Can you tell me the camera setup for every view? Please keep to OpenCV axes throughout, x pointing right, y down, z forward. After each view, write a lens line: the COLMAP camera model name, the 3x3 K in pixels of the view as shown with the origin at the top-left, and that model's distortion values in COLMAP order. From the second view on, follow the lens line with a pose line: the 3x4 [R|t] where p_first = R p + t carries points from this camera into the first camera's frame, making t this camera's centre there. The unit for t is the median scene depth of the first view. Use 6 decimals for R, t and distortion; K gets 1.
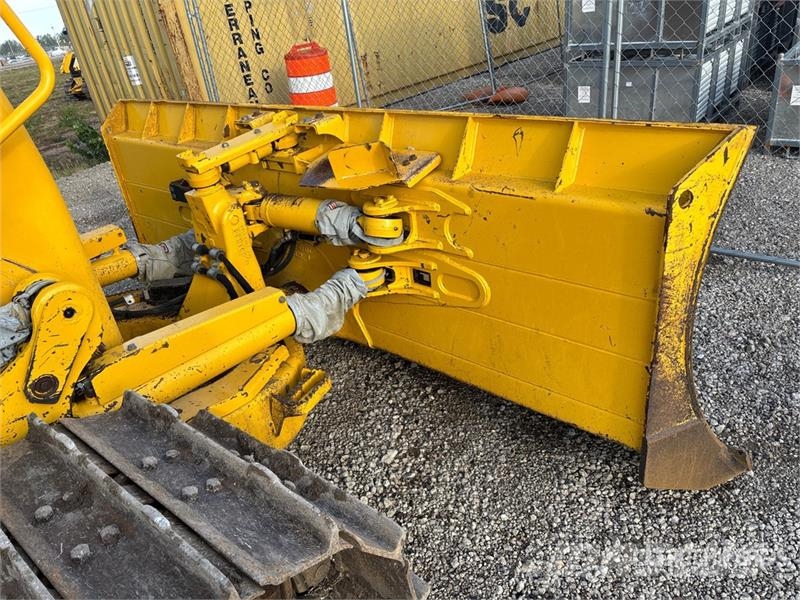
lens RADIAL K [[579.8, 0, 417.7], [0, 579.8, 317.0], [0, 0, 1]] dist [0.001738, -0.001814]
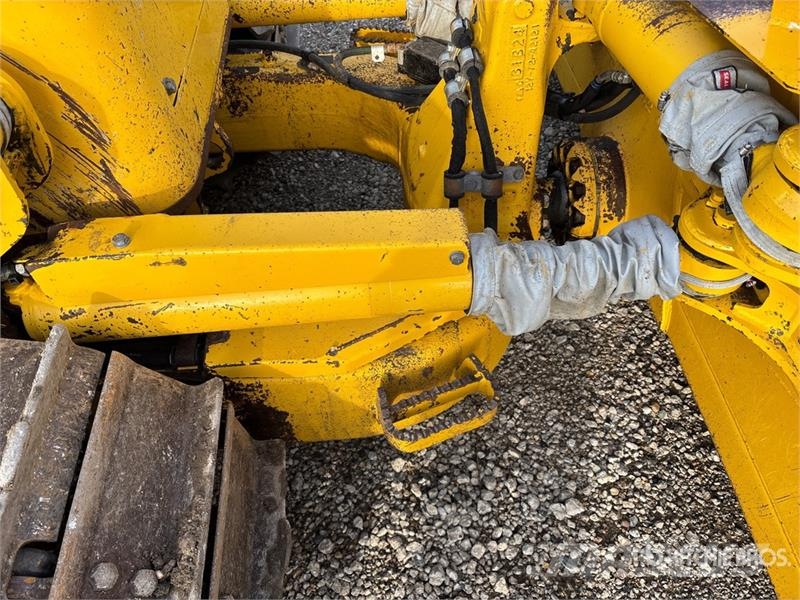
lens RADIAL K [[615.5, 0, 402.4], [0, 615.5, 308.0], [0, 0, 1]] dist [0.014937, -0.008479]
pose [[0.696649, 0.593065, -0.403675, -0.034119], [-0.365965, 0.777743, 0.511063, -0.187139], [0.617050, -0.208301, 0.758855, 0.475184]]
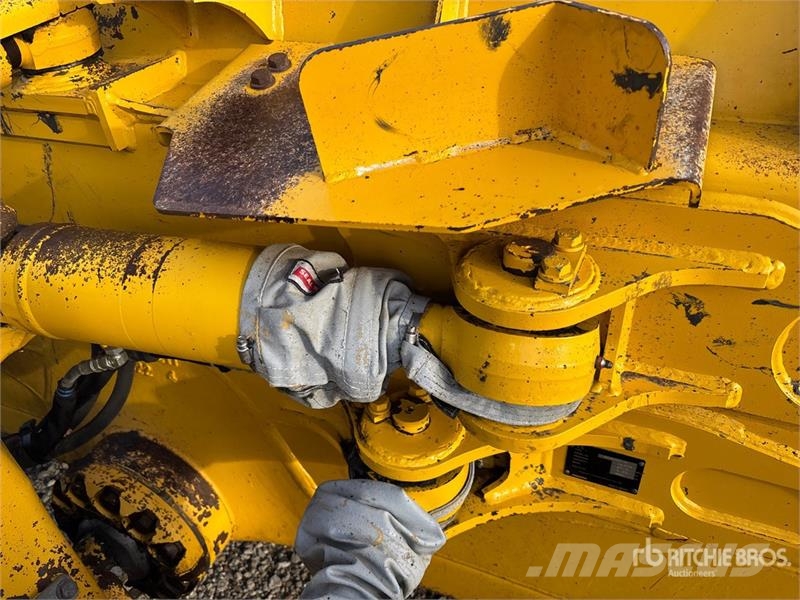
lens RADIAL K [[615.5, 0, 402.4], [0, 615.5, 308.0], [0, 0, 1]] dist [0.014937, -0.008479]
pose [[0.956357, -0.122117, 0.265458, -0.164055], [0.104835, 0.991396, 0.078382, -0.178393], [-0.272745, -0.047132, 0.960931, 0.659568]]
